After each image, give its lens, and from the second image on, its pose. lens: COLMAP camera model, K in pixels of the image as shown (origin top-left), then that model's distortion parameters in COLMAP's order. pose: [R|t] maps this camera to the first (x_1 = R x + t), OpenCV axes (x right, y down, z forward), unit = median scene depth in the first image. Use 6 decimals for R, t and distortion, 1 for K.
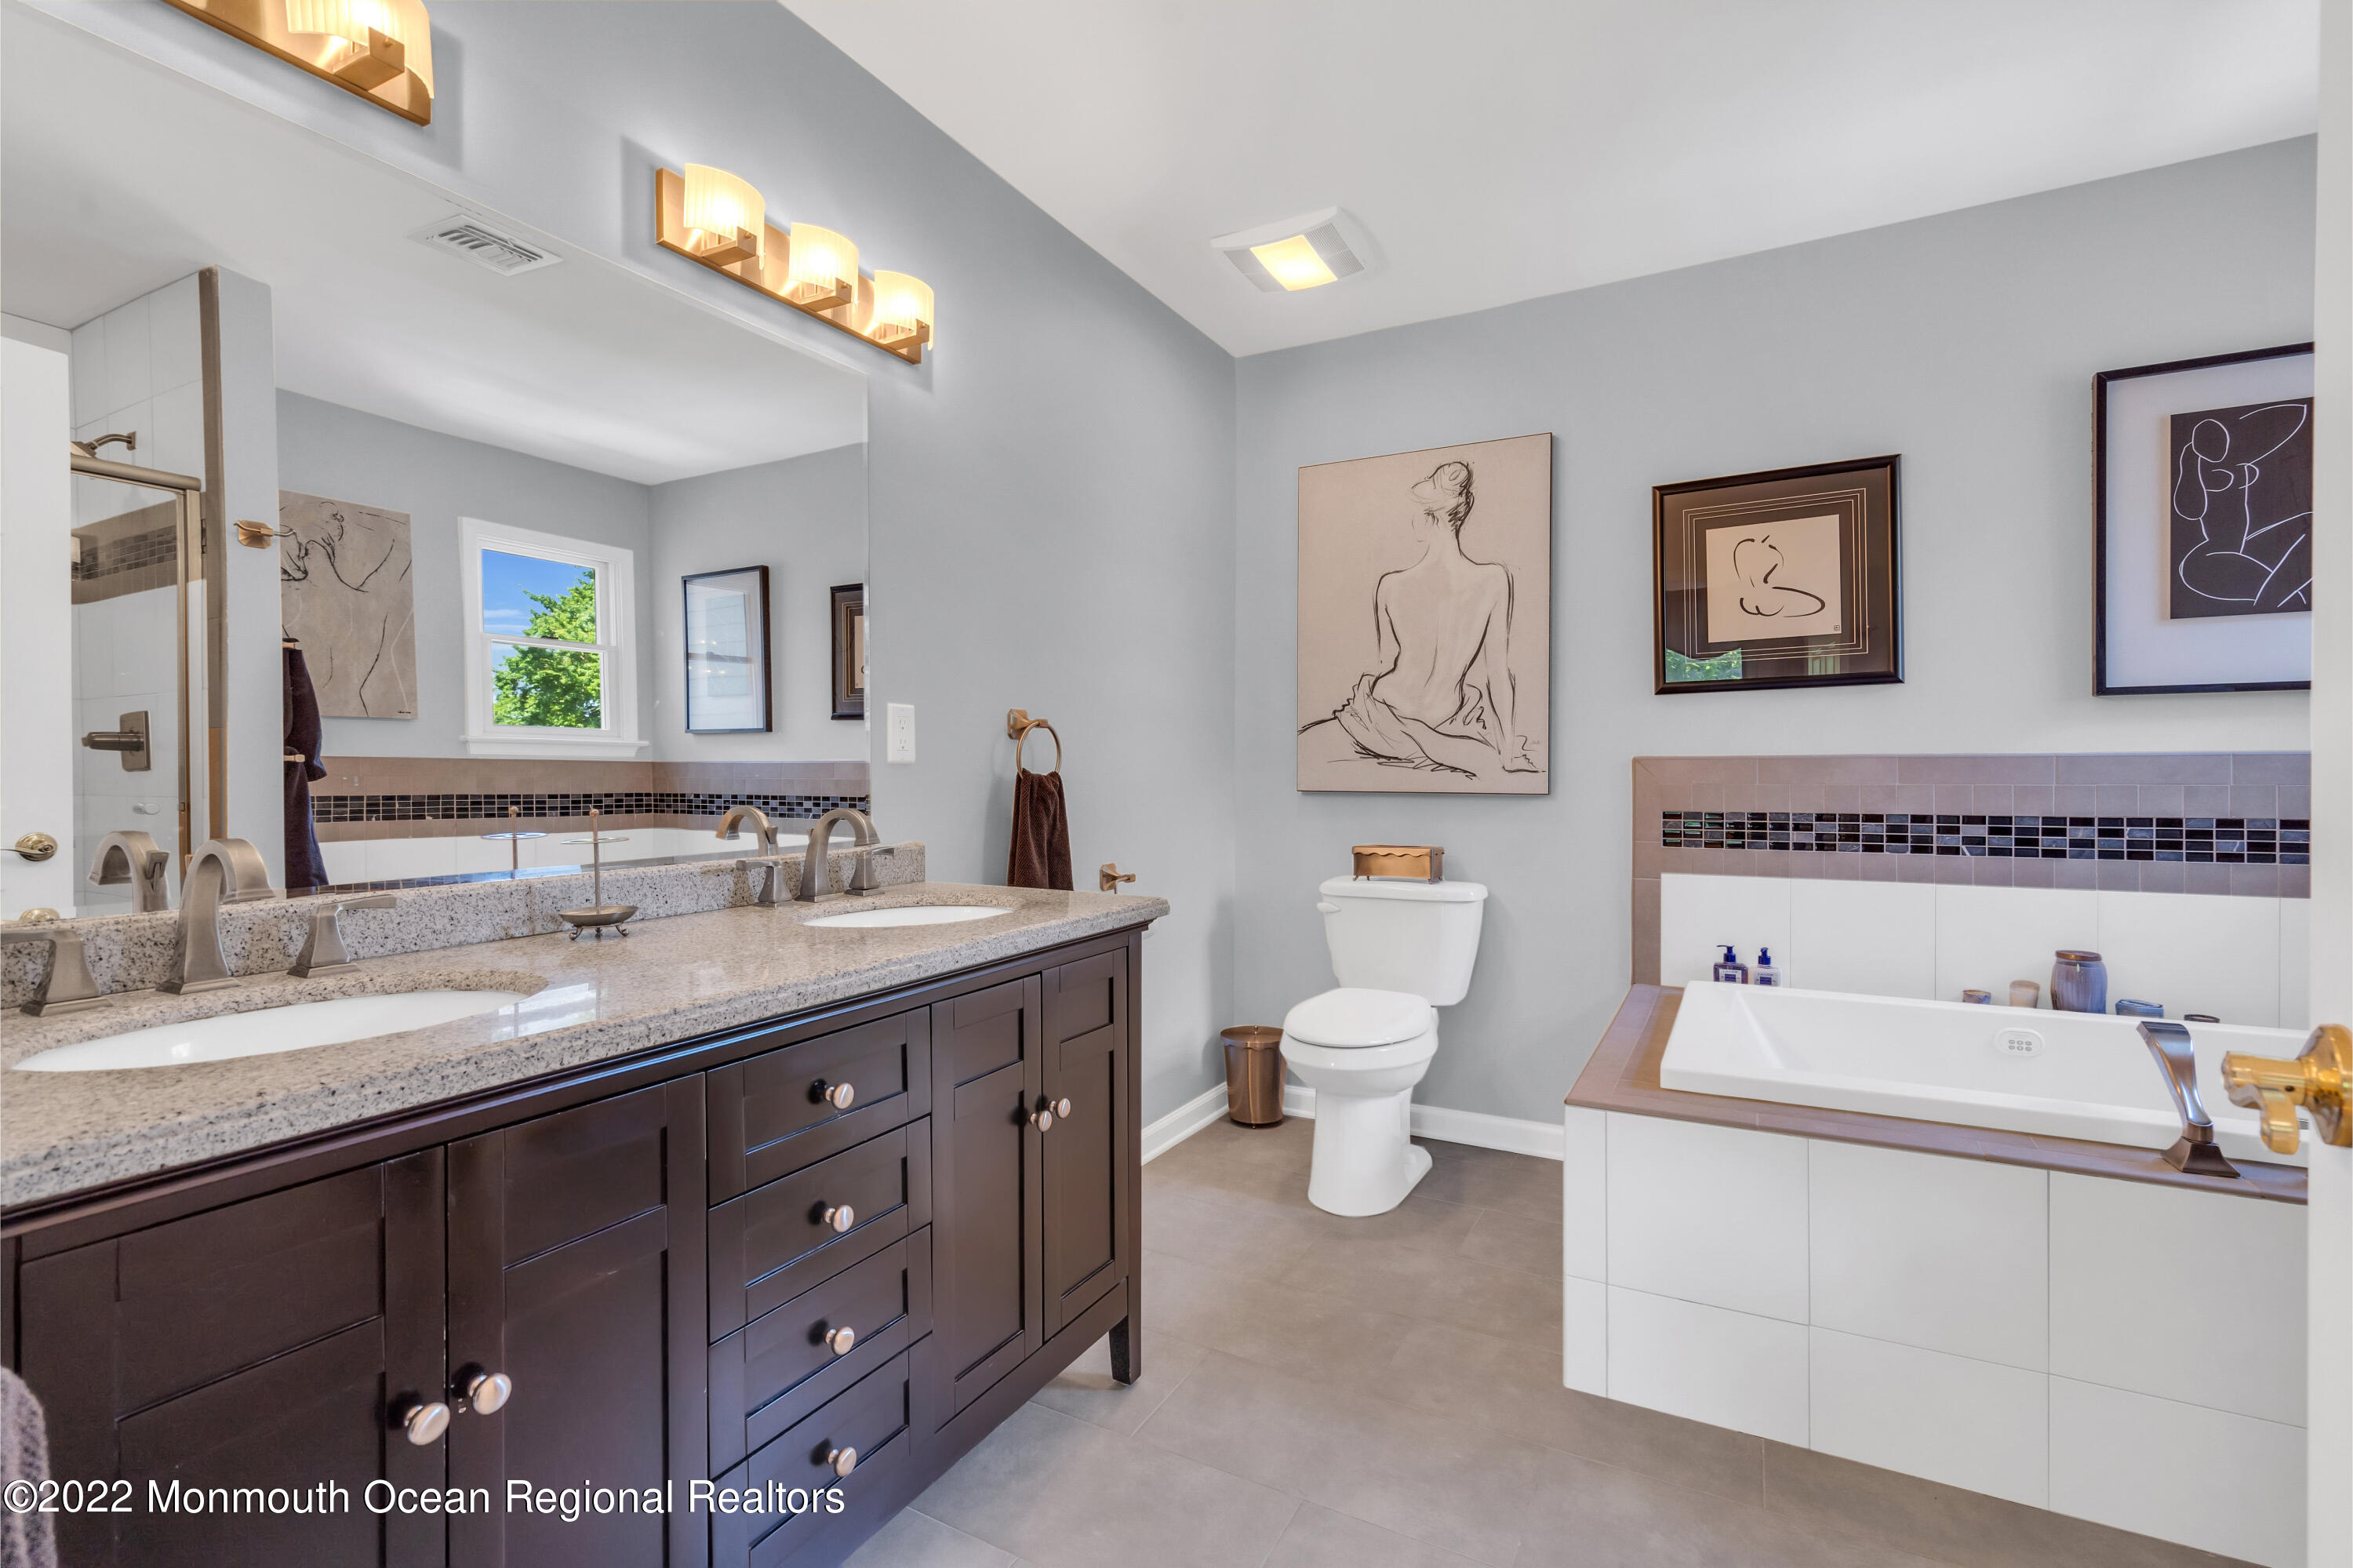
lens RADIAL K [[1073.0, 0, 1189.5], [0, 1073.0, 783.3], [0, 0, 1]] dist [-0.003100, -0.000541]
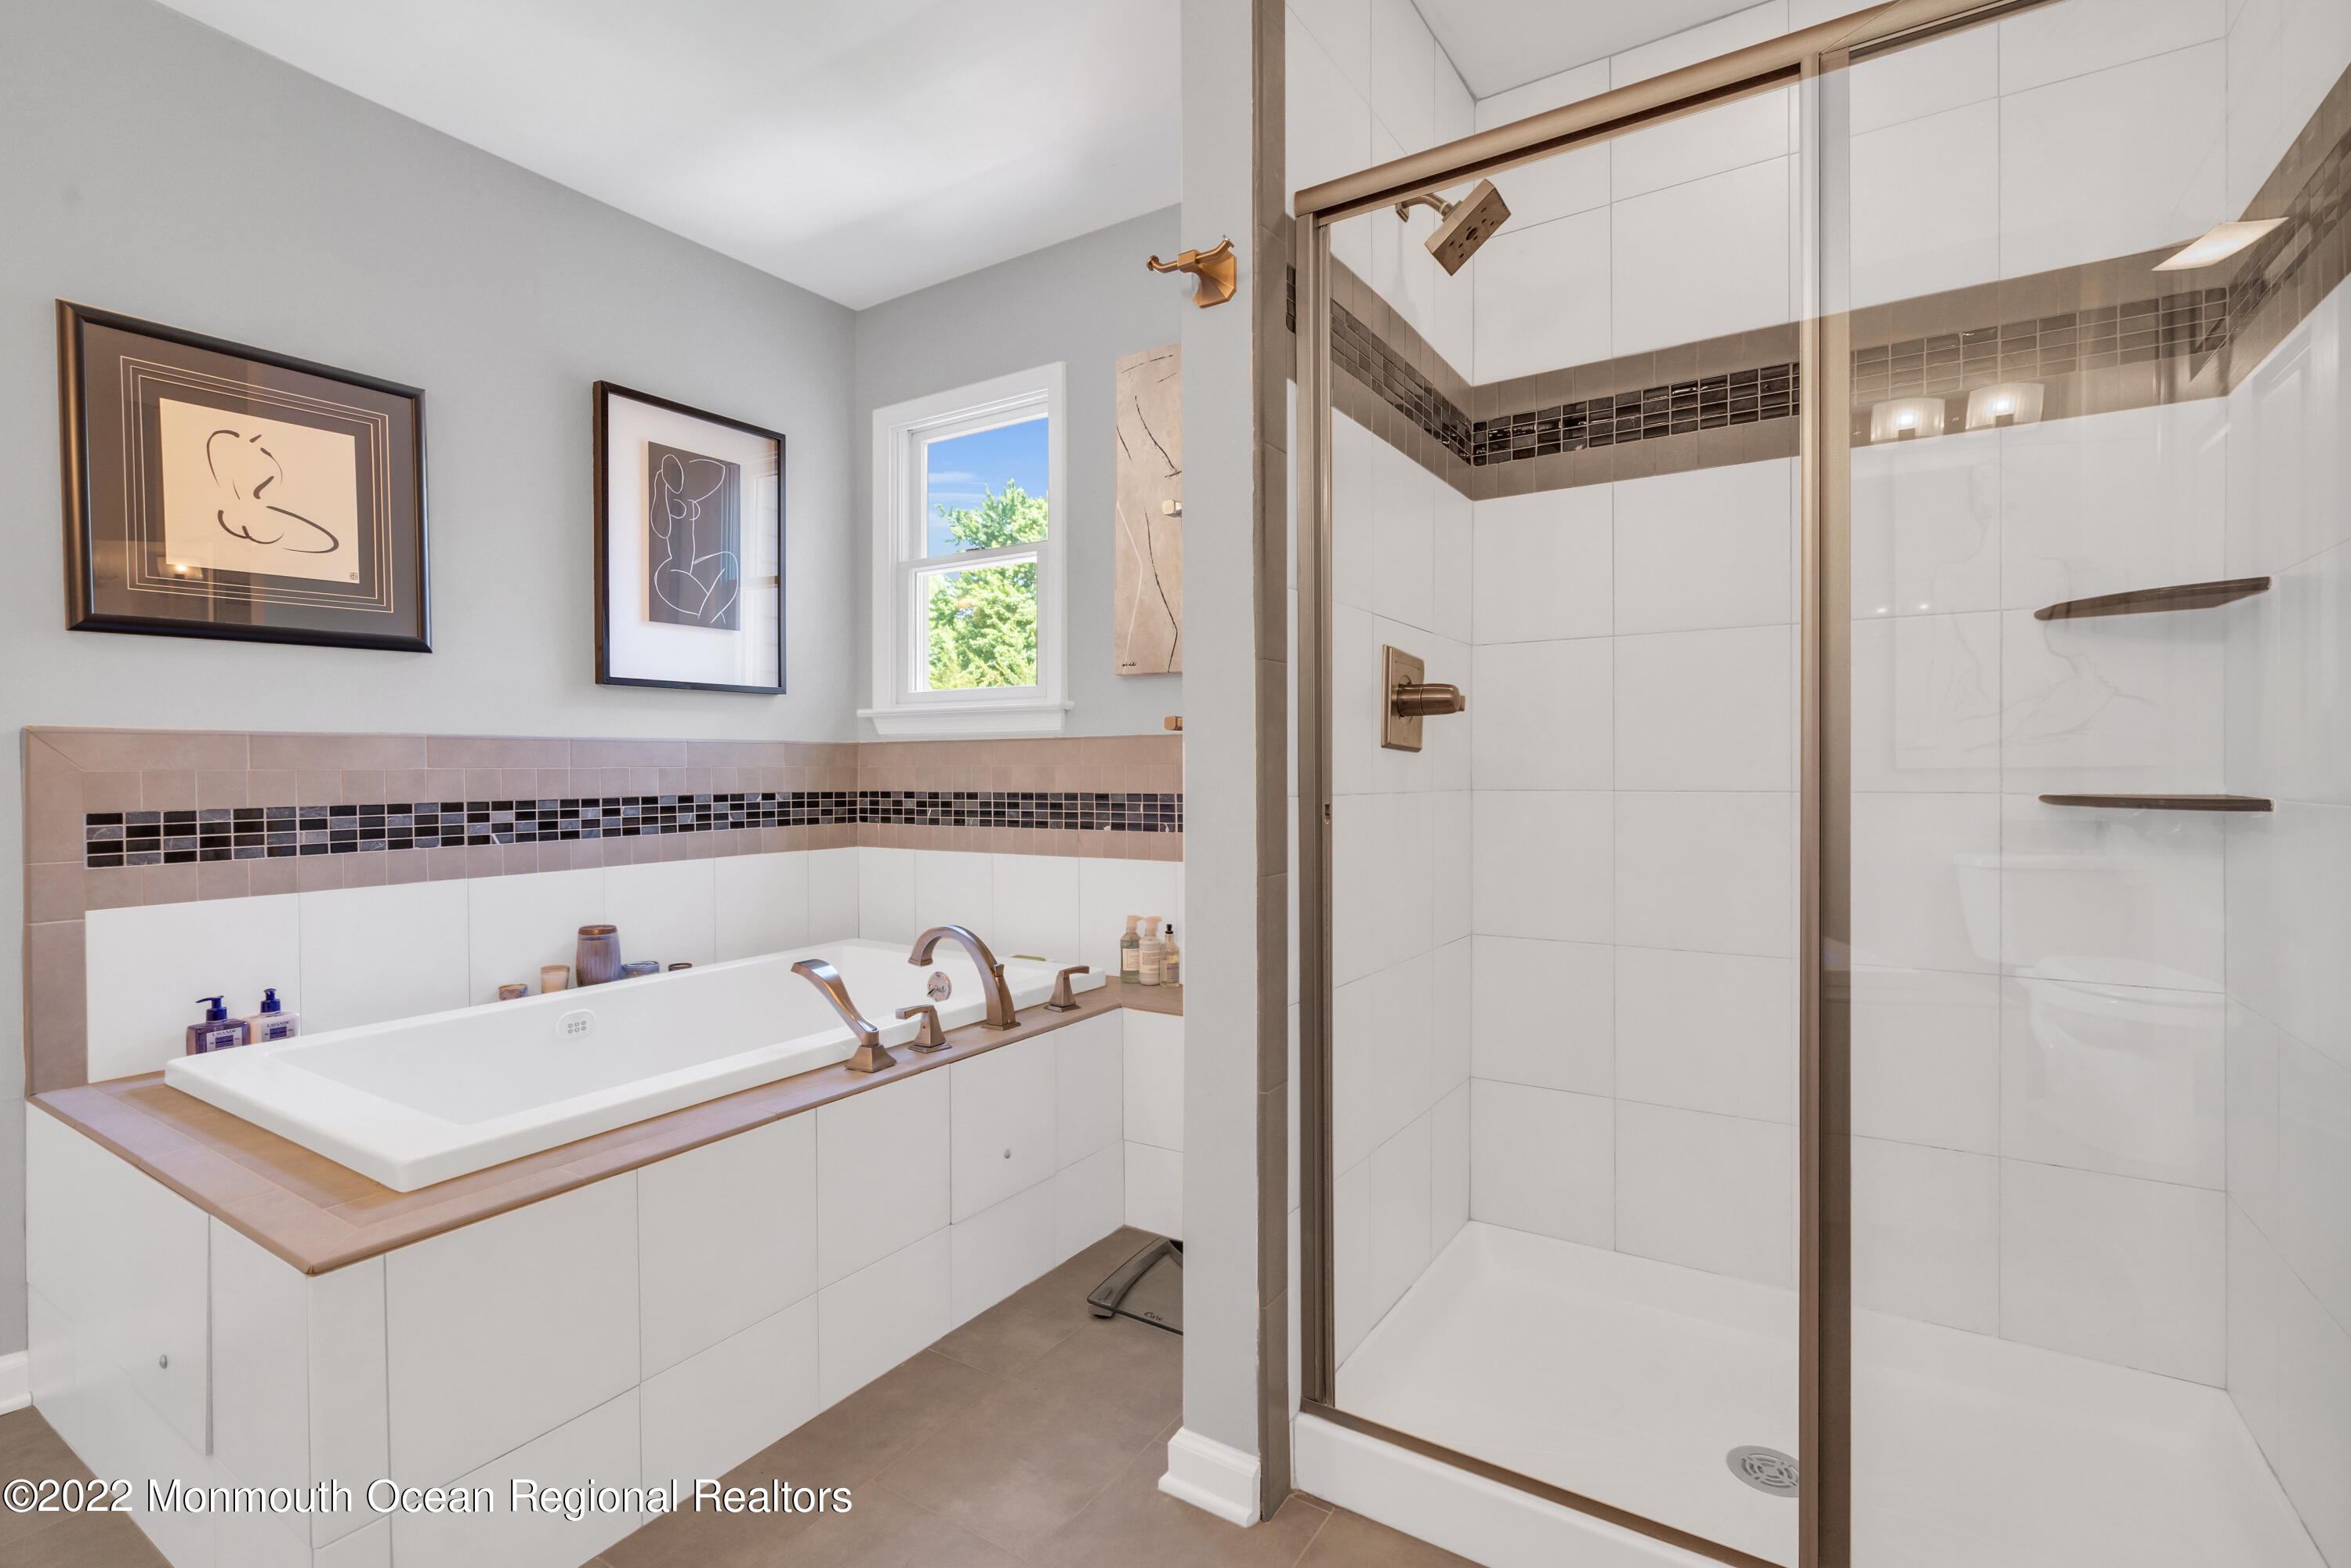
lens RADIAL K [[1072.0, 0, 1185.9], [0, 1072.0, 776.4], [0, 0, 1]] dist [-0.003100, -0.000541]
pose [[0.072769, -0.008080, 0.997316, -0.161956], [0.017270, 0.999827, 0.006840, 0.012247], [-0.997199, 0.016726, 0.072896, 0.324442]]
